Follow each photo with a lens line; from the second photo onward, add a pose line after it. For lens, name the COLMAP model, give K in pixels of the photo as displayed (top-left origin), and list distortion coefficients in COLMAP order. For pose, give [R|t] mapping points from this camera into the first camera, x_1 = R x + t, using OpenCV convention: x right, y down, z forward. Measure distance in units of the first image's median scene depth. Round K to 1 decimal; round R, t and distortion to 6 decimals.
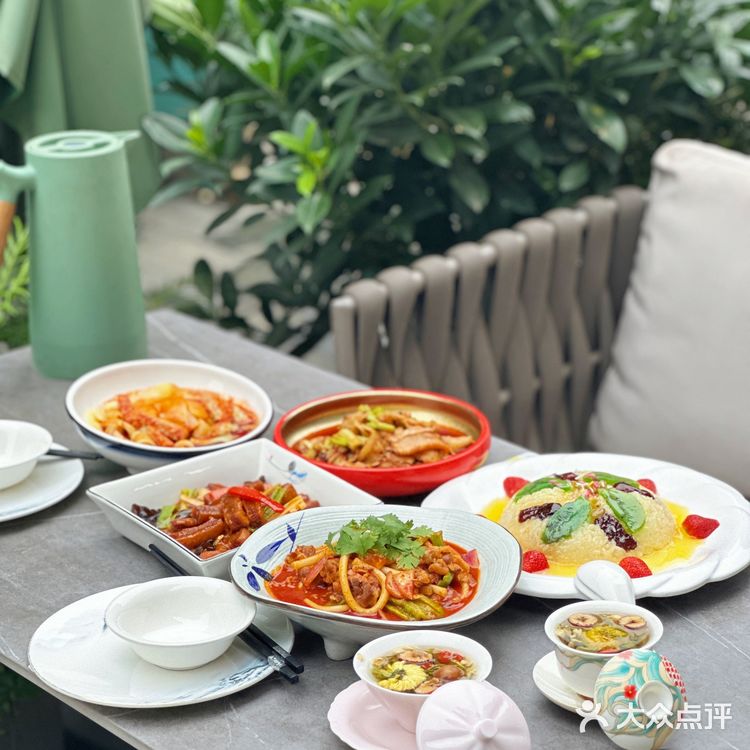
lens RADIAL K [[2246.2, 0, 375.4], [0, 2246.2, 374.0], [0, 0, 1]] dist [-0.034319, 0.000000]
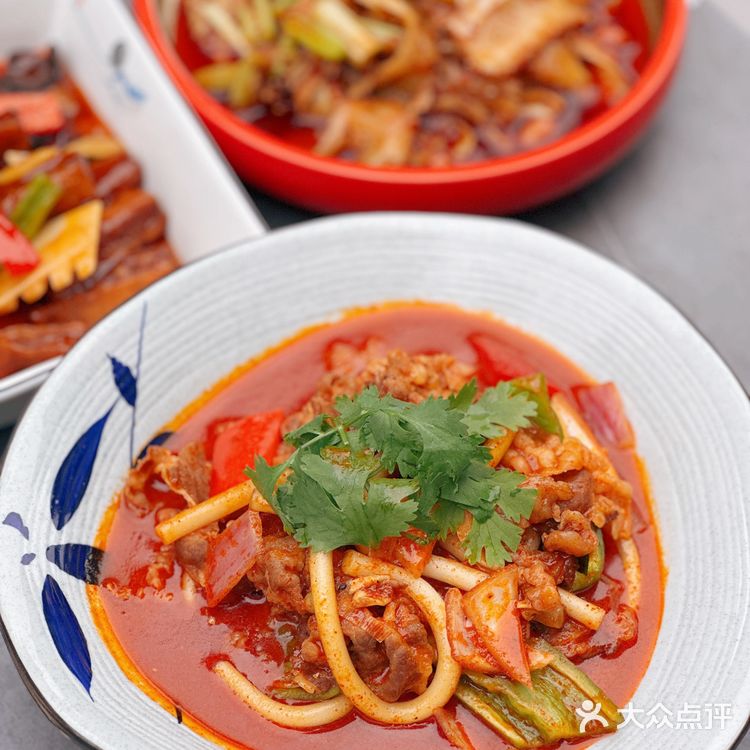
lens RADIAL K [[2246.2, 0, 376.4], [0, 2246.2, 375.2], [0, 0, 1]] dist [-0.034319, 0.000000]
pose [[0.978488, -0.120554, 0.167414, -0.061002], [0.013655, 0.847565, 0.530515, -0.130681], [-0.205850, -0.516817, 0.830979, 0.715172]]
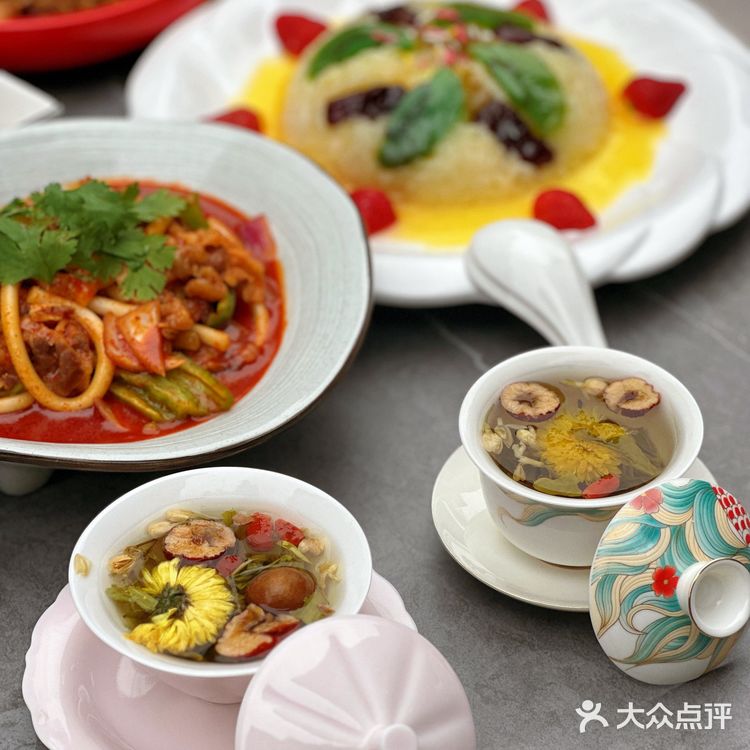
lens RADIAL K [[2246.2, 0, 374.1], [0, 2246.2, 371.6], [0, 0, 1]] dist [-0.034319, 0.000000]
pose [[0.981044, -0.111447, 0.158535, -0.015342], [0.054984, 0.944546, 0.323745, -0.051871], [-0.185823, -0.308891, 0.932768, 0.532927]]
